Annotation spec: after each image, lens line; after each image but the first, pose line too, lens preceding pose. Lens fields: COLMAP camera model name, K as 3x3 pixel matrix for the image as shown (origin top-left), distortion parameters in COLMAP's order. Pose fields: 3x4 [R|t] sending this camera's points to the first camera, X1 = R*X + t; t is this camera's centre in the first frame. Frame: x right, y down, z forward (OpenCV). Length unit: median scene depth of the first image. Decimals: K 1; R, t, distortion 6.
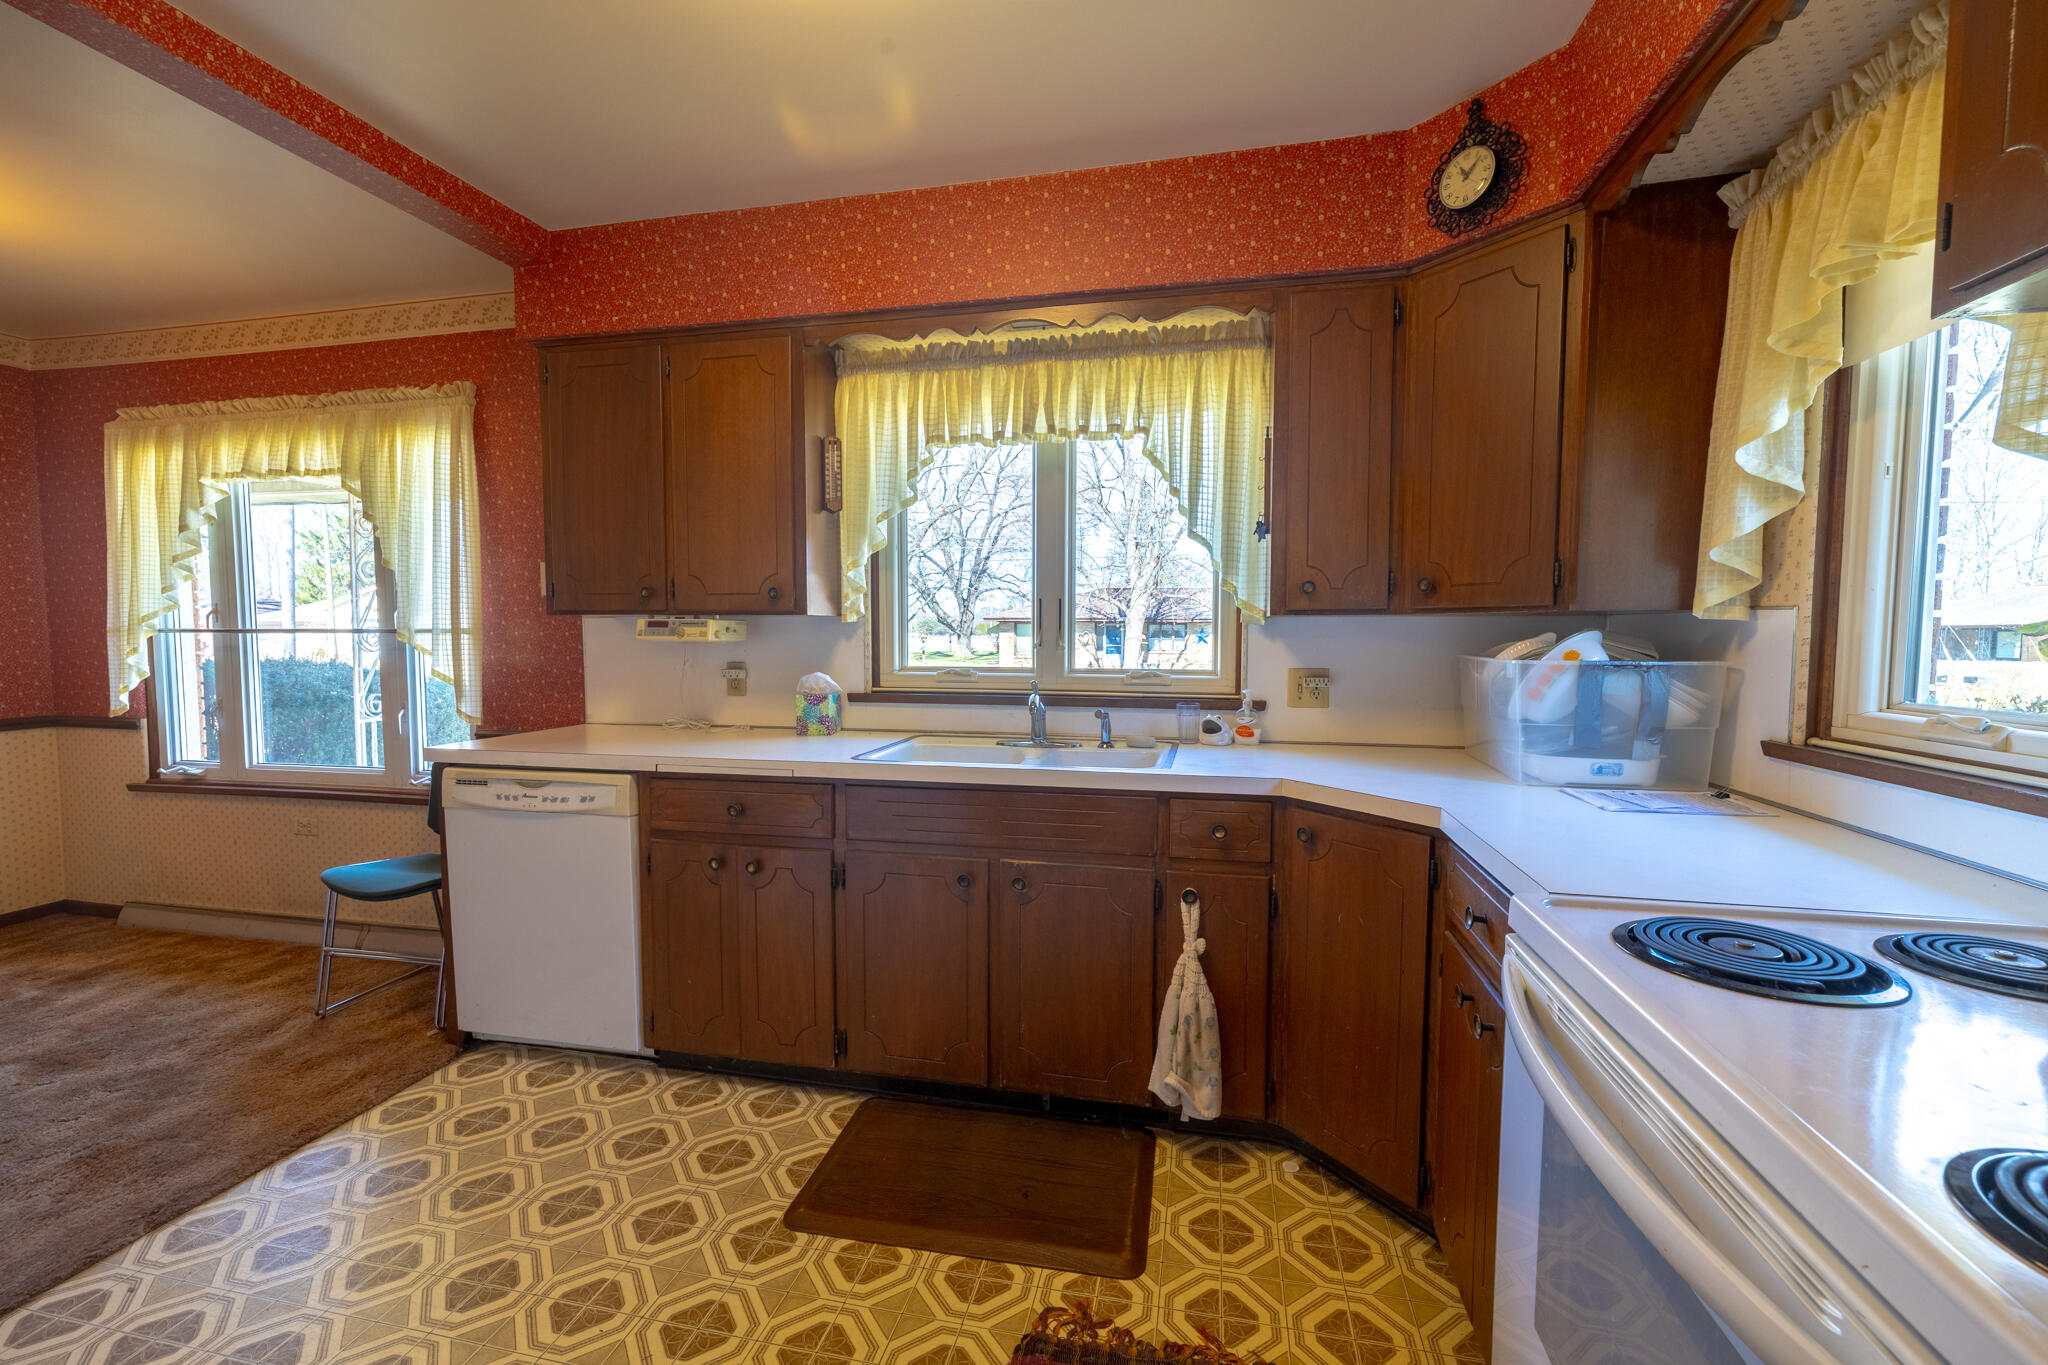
lens RADIAL K [[857.6, 0, 1029.1], [0, 857.6, 684.7], [0, 0, 1]] dist [-0.000067, 0.000581]
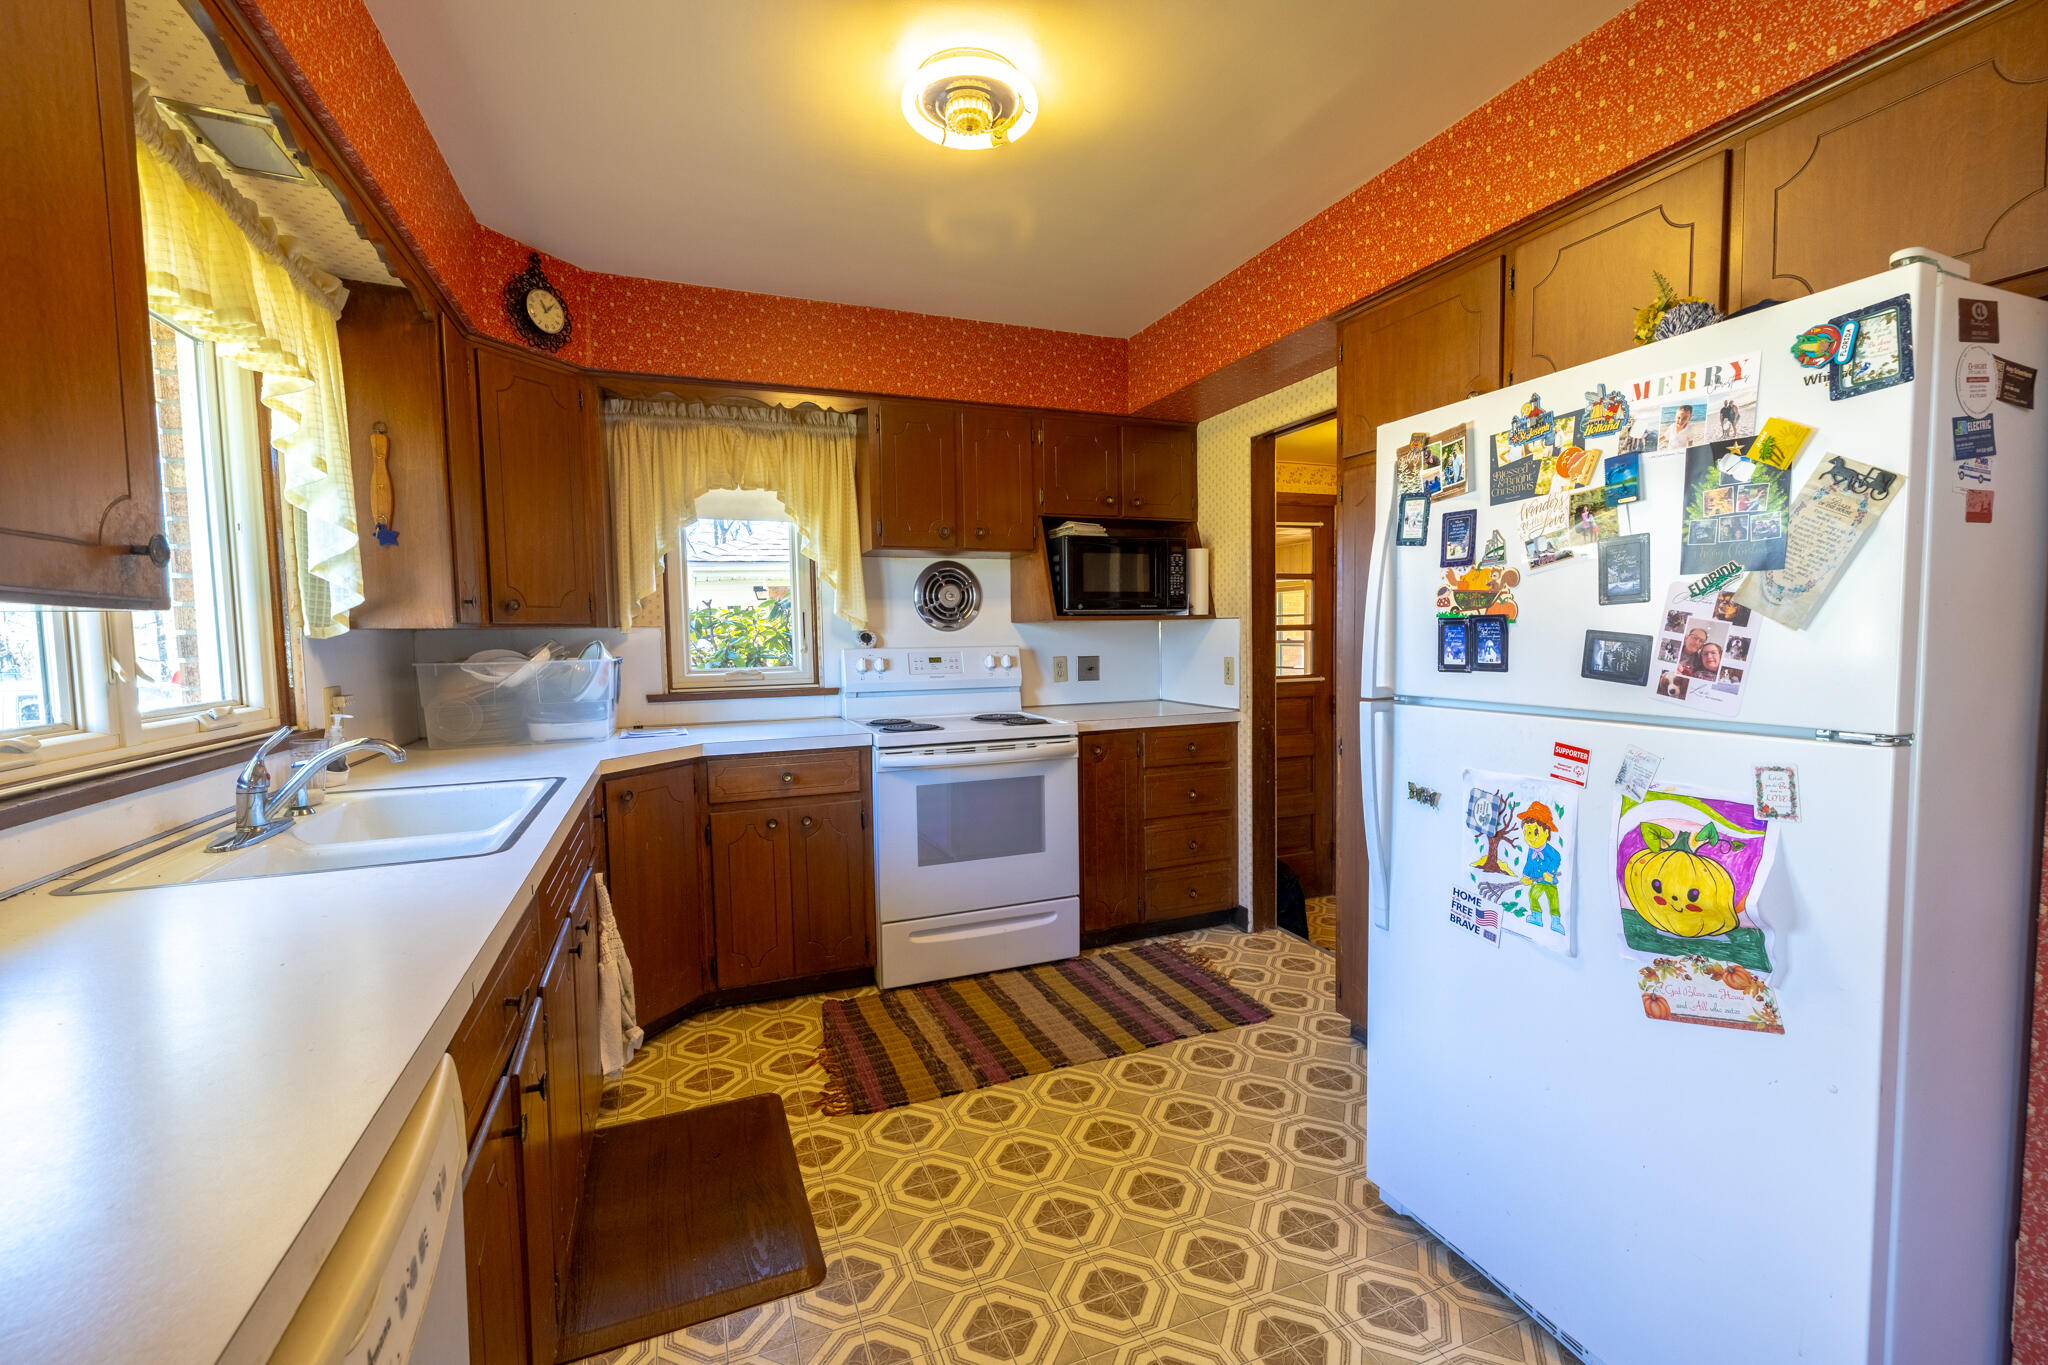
lens RADIAL K [[857.6, 0, 1027.3], [0, 857.6, 684.5], [0, 0, 1]] dist [-0.000067, 0.000581]
pose [[-0.564320, -0.043764, 0.824395, -0.822970], [0.065621, 0.993056, 0.097636, -0.061182], [-0.822944, 0.109196, -0.557530, 0.907794]]
